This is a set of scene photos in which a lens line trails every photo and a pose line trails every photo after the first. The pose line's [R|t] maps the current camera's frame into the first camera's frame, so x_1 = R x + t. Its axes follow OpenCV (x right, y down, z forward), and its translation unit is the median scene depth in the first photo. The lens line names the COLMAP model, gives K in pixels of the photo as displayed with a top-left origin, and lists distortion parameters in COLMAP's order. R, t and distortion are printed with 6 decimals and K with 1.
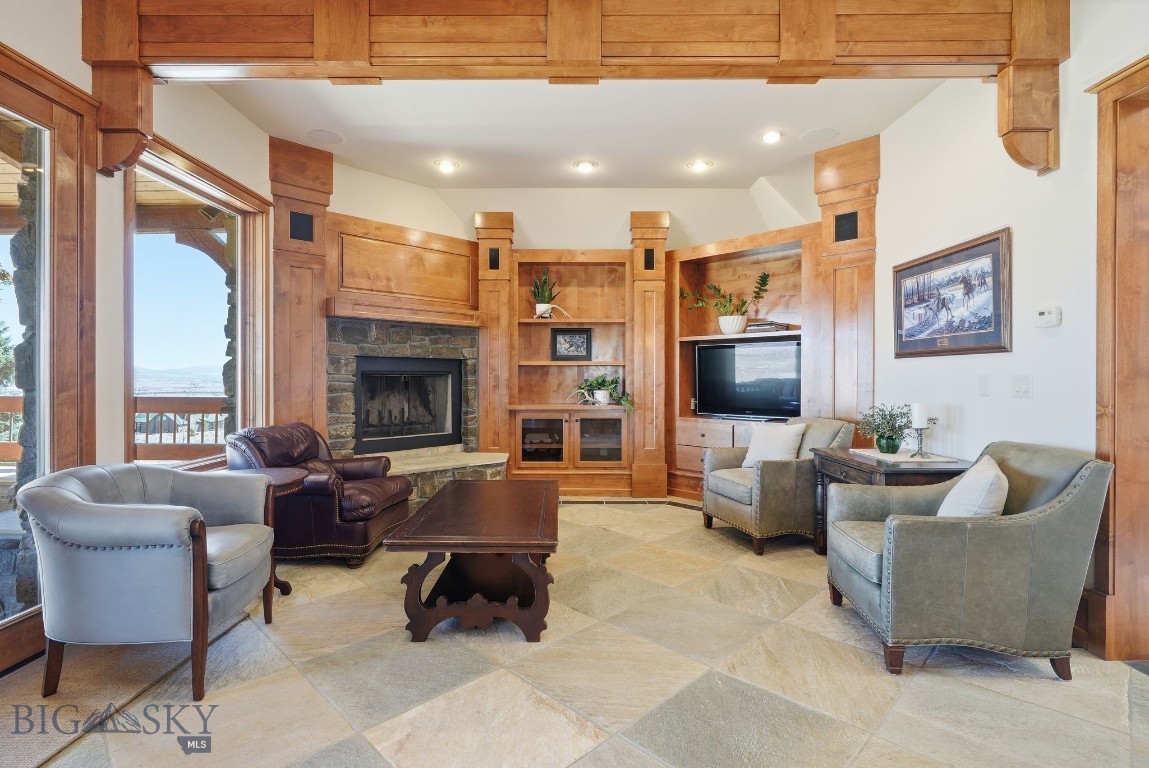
lens RADIAL K [[559.8, 0, 562.5], [0, 559.8, 381.5], [0, 0, 1]] dist [0.003601, 0.000174]
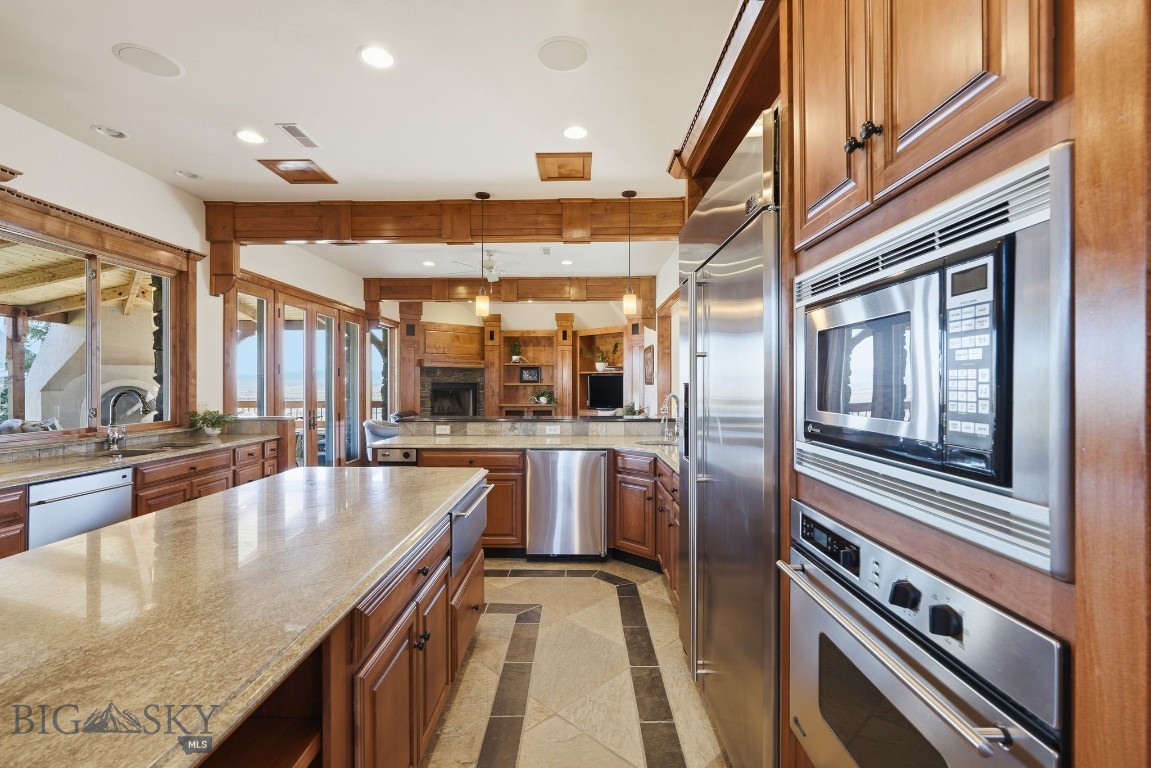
lens RADIAL K [[560.7, 0, 575.0], [0, 560.7, 387.1], [0, 0, 1]] dist [0.003601, 0.000174]
pose [[0.999961, -0.003675, -0.008073, 0.209836], [0.003666, 0.999993, -0.001042, -0.019309], [0.008077, 0.001012, 0.999967, -1.124184]]
